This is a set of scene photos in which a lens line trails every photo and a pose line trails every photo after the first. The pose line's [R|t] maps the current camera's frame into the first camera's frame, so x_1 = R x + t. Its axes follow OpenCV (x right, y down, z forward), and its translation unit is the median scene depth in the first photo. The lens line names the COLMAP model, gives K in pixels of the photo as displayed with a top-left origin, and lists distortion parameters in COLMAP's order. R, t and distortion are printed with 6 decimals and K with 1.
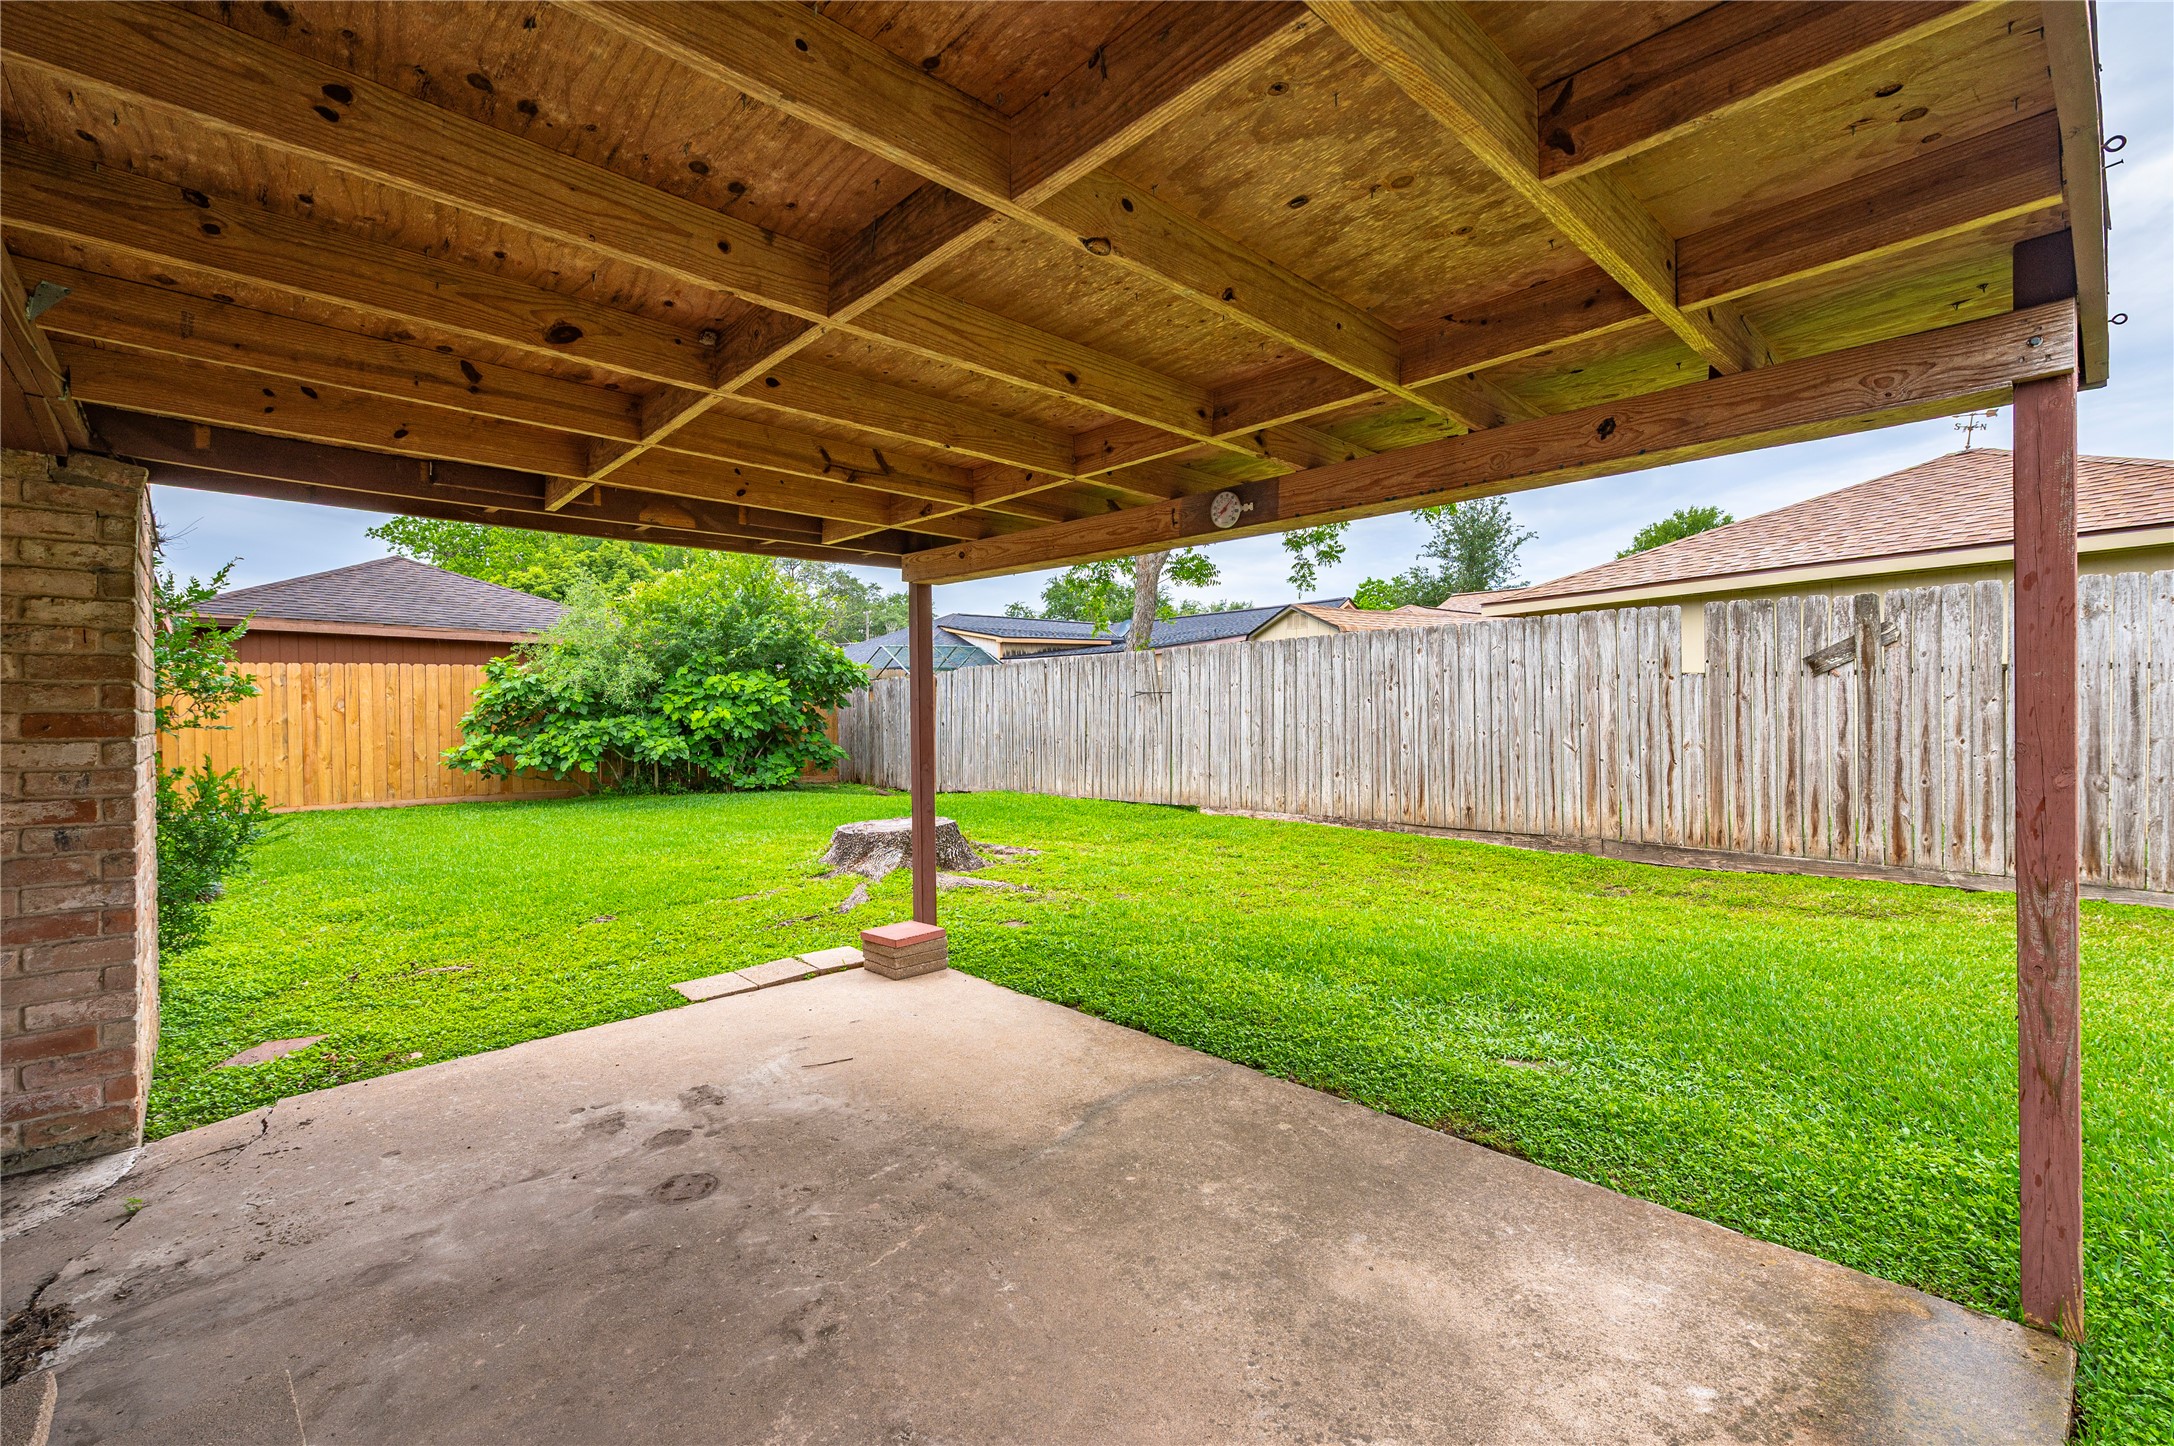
lens RADIAL K [[958.3, 0, 1094.1], [0, 958.3, 717.3], [0, 0, 1]] dist [-0.004434, 0.000222]
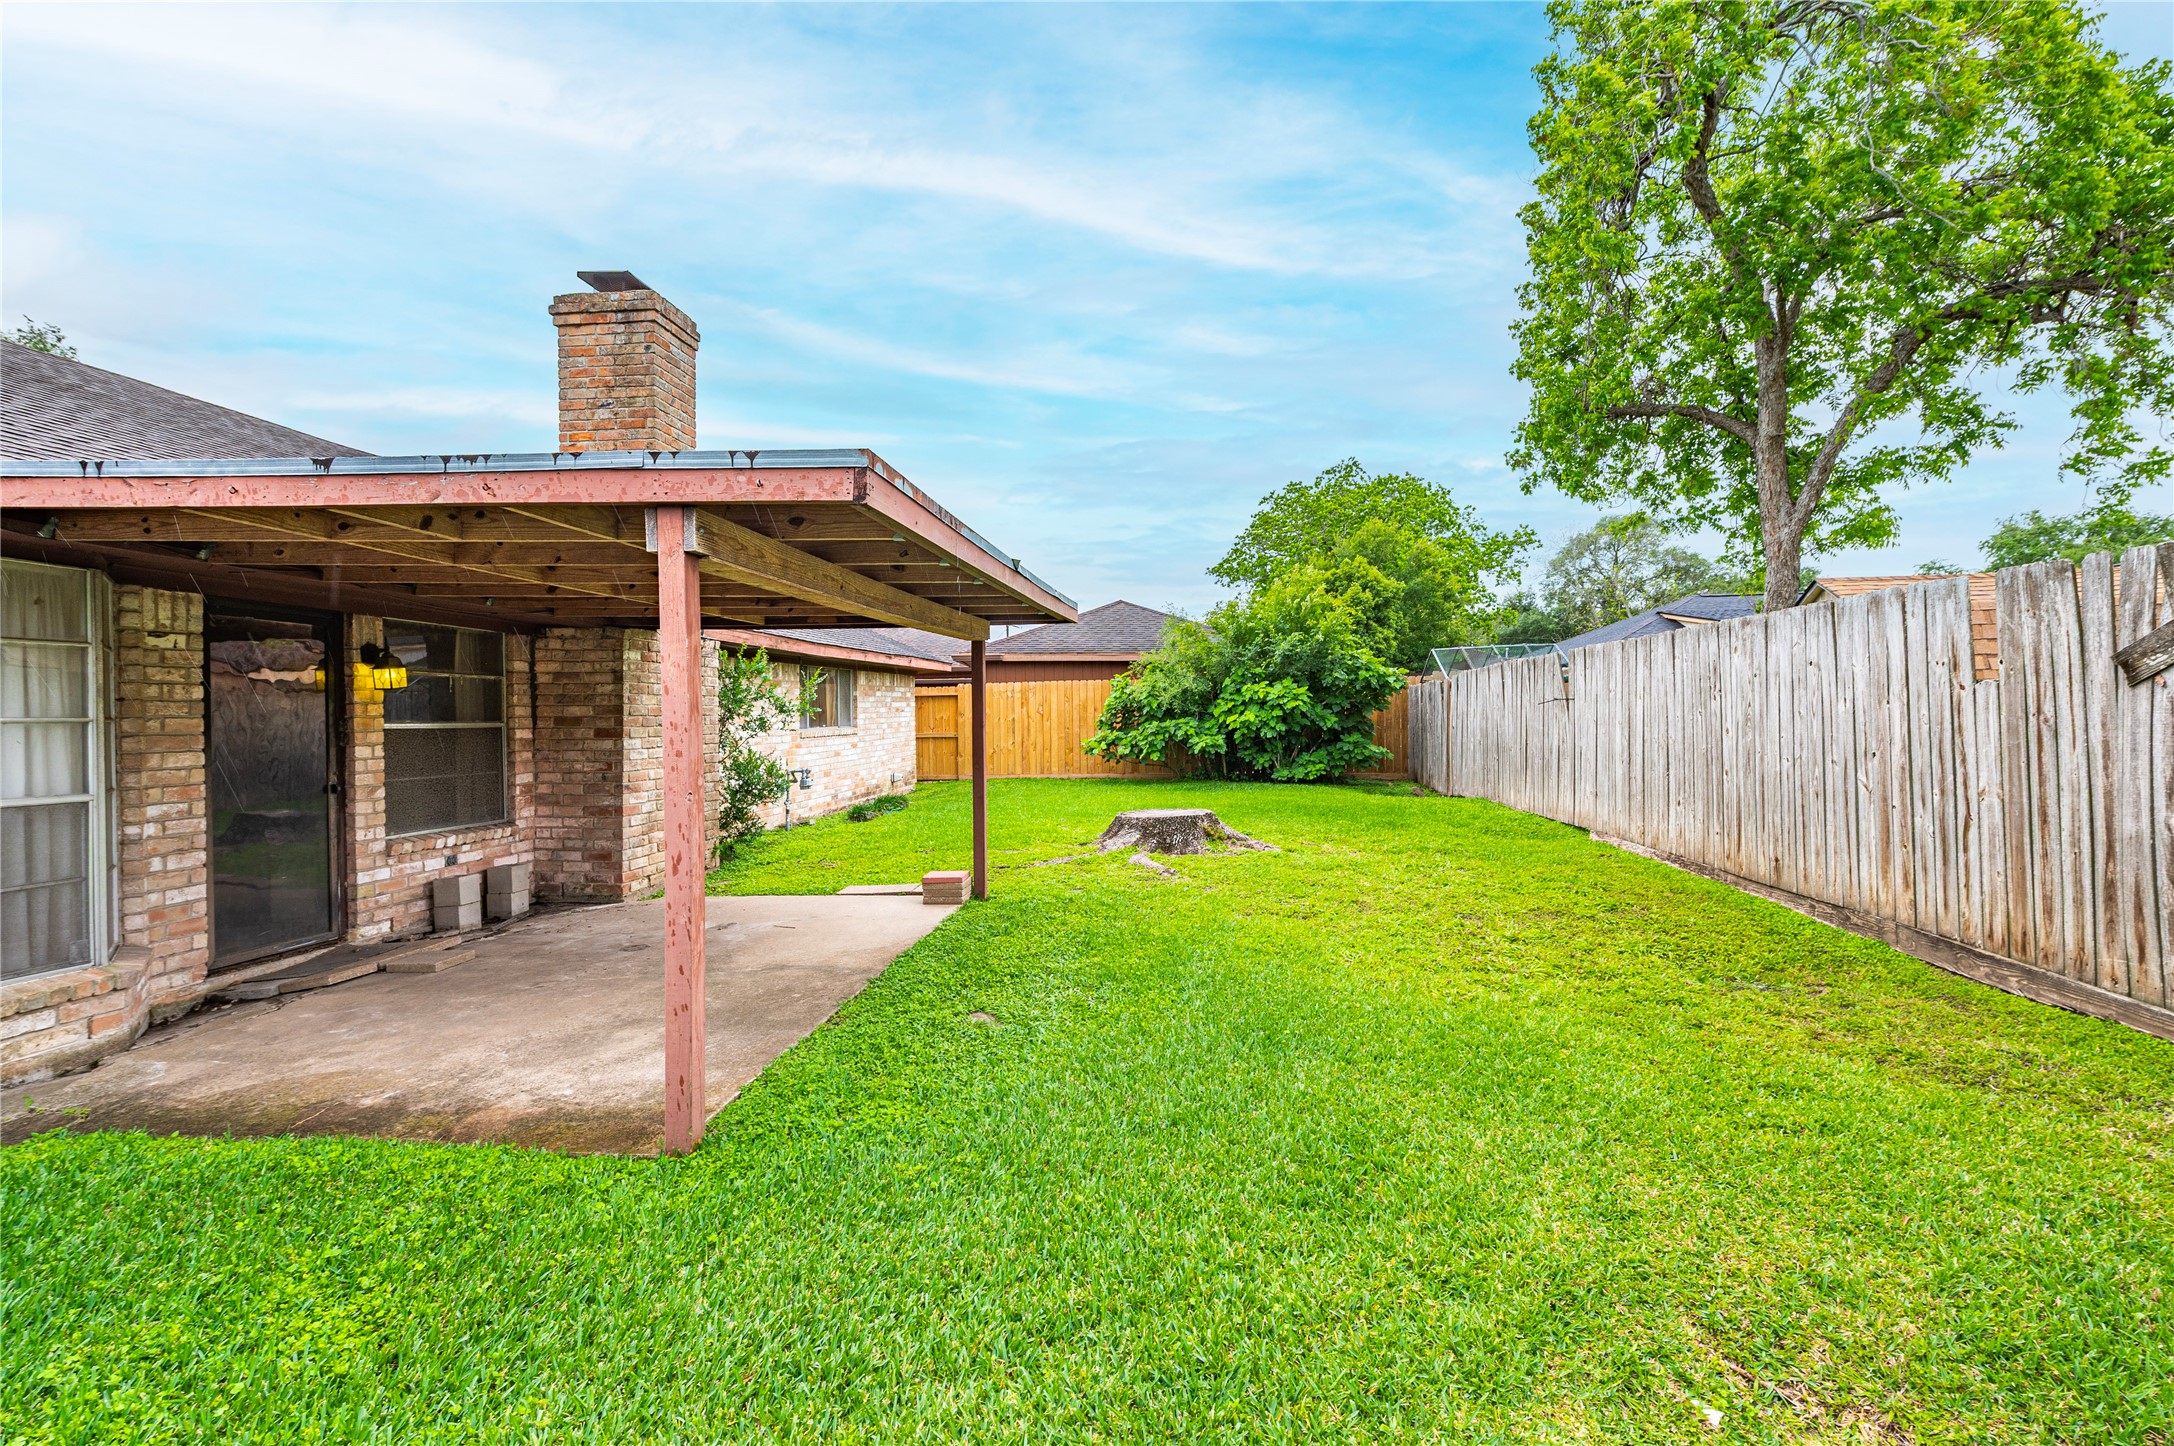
lens RADIAL K [[958.3, 0, 1094.1], [0, 958.3, 717.3], [0, 0, 1]] dist [-0.004434, 0.000222]
pose [[0.652291, 0.009169, -0.757913, 0.735730], [-0.002452, 0.999947, 0.009987, -0.026809], [0.757965, -0.004656, 0.652279, 0.135139]]
